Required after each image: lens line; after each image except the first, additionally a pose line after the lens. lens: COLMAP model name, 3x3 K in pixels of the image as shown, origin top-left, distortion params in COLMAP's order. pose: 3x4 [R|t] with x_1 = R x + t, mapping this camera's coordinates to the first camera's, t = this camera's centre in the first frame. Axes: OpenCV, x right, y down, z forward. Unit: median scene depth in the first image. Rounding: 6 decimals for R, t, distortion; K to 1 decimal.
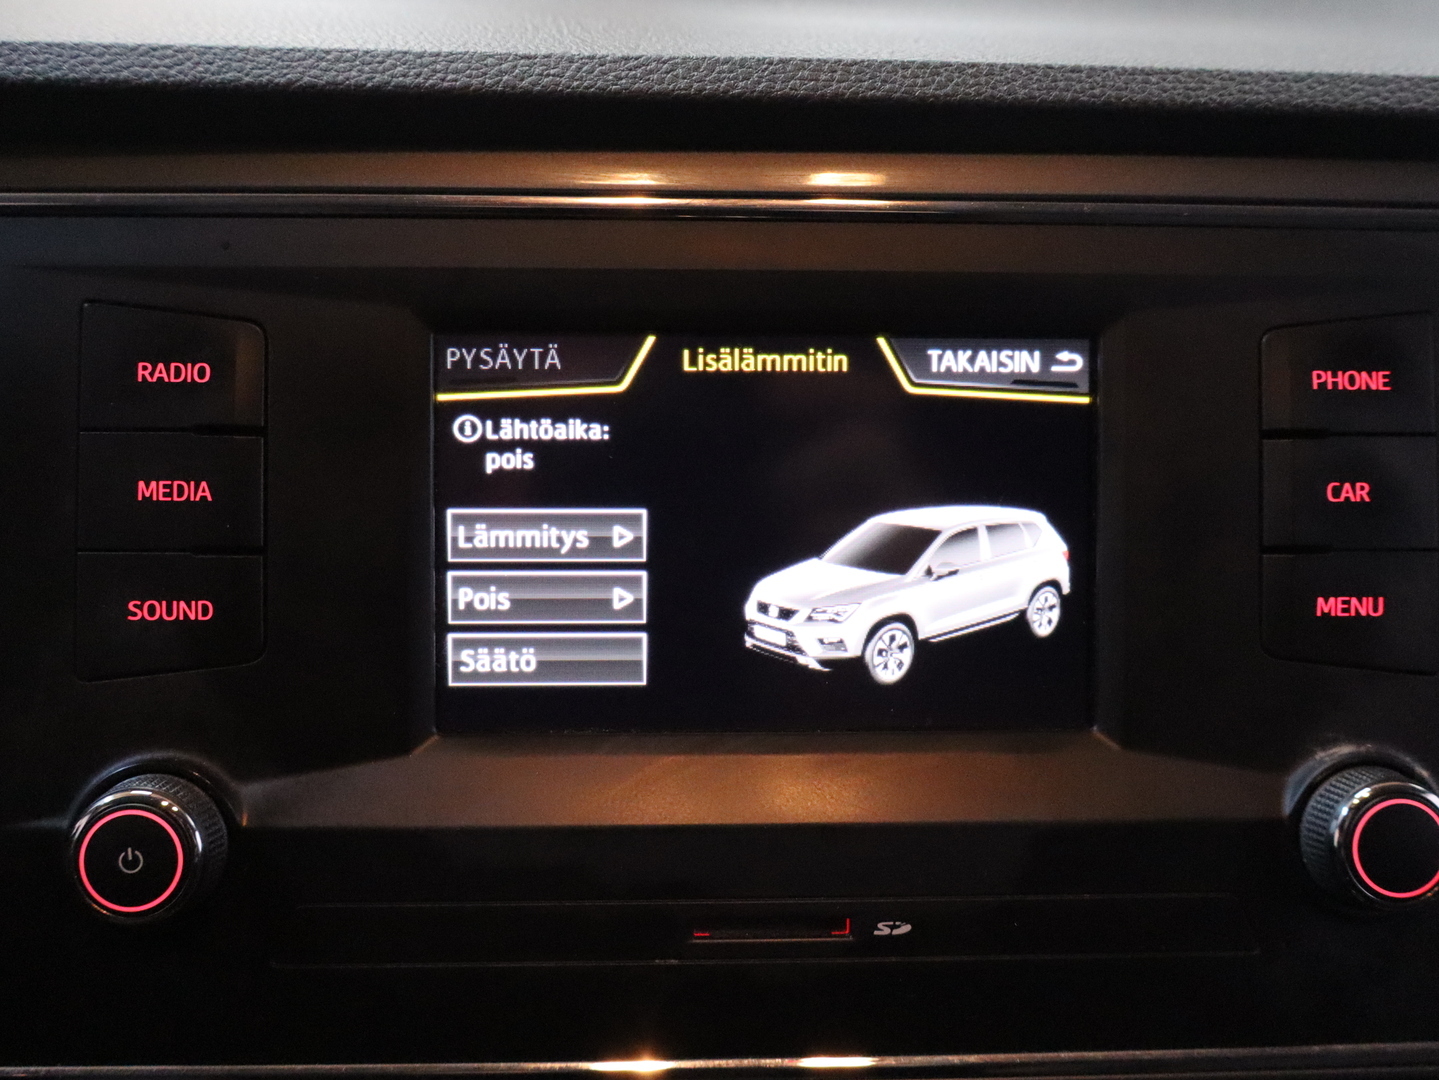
lens RADIAL K [[1324.0, 0, 719.9], [0, 1324.0, 520.6], [0, 0, 1]] dist [-0.004201, 0.000000]
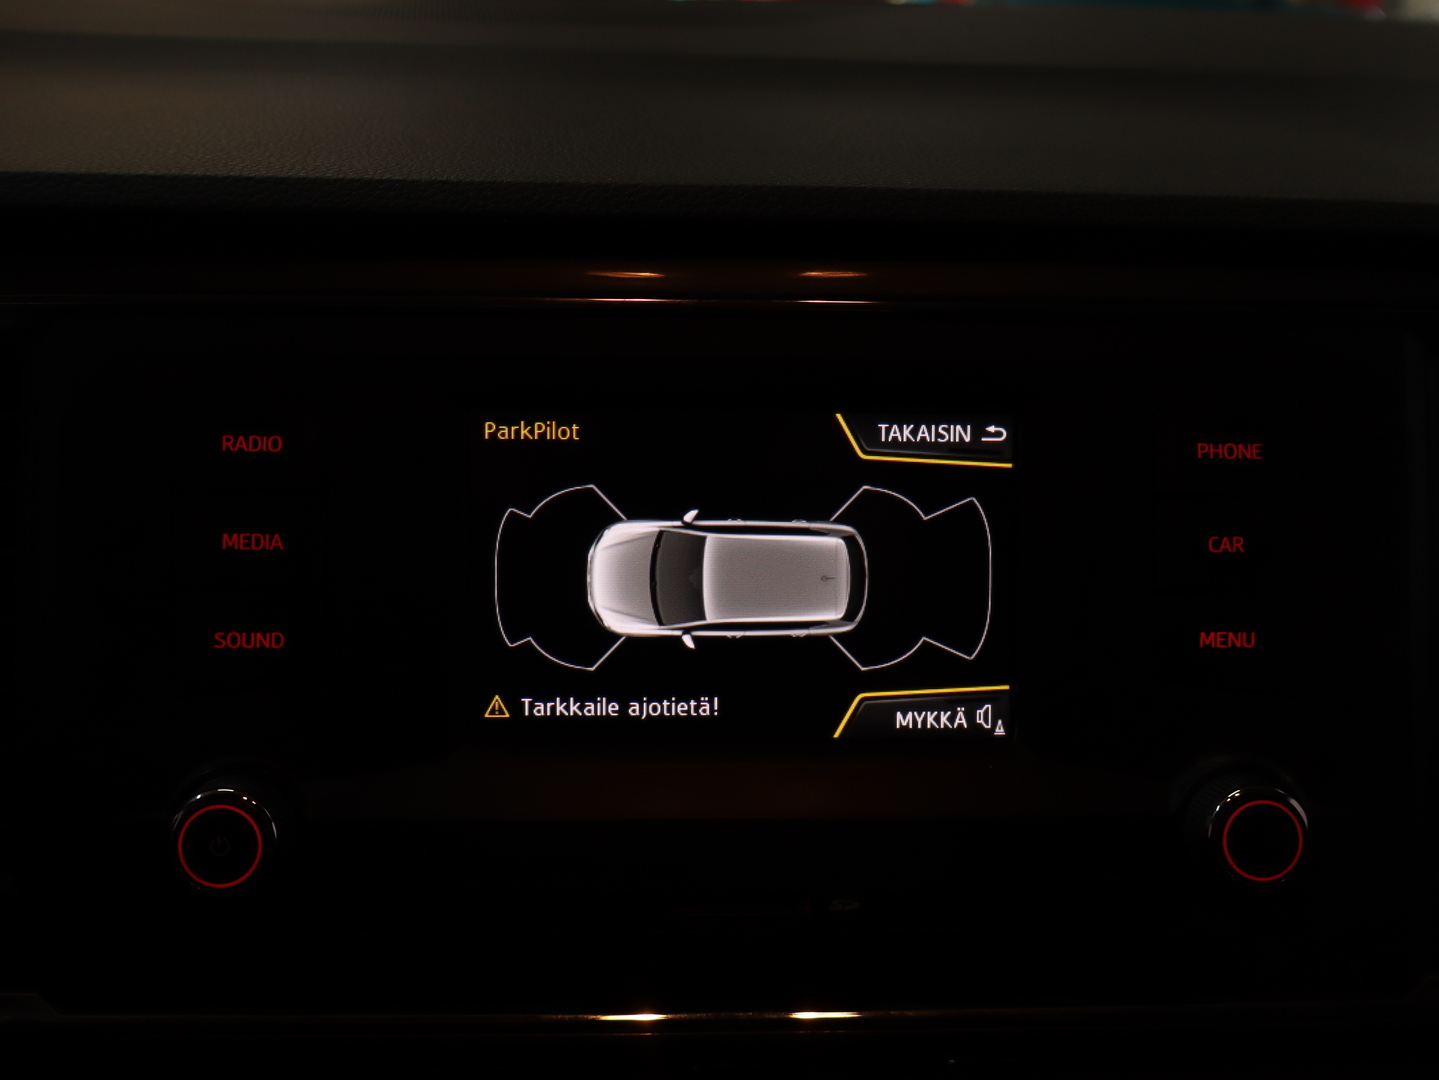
lens RADIAL K [[1324.0, 0, 724.0], [0, 1324.0, 517.9], [0, 0, 1]] dist [-0.004201, 0.000000]
pose [[0.999985, 0.003984, -0.003654, 0.023795], [-0.003961, 0.999973, 0.006235, -0.052488], [0.003679, -0.006220, 0.999974, -0.207528]]
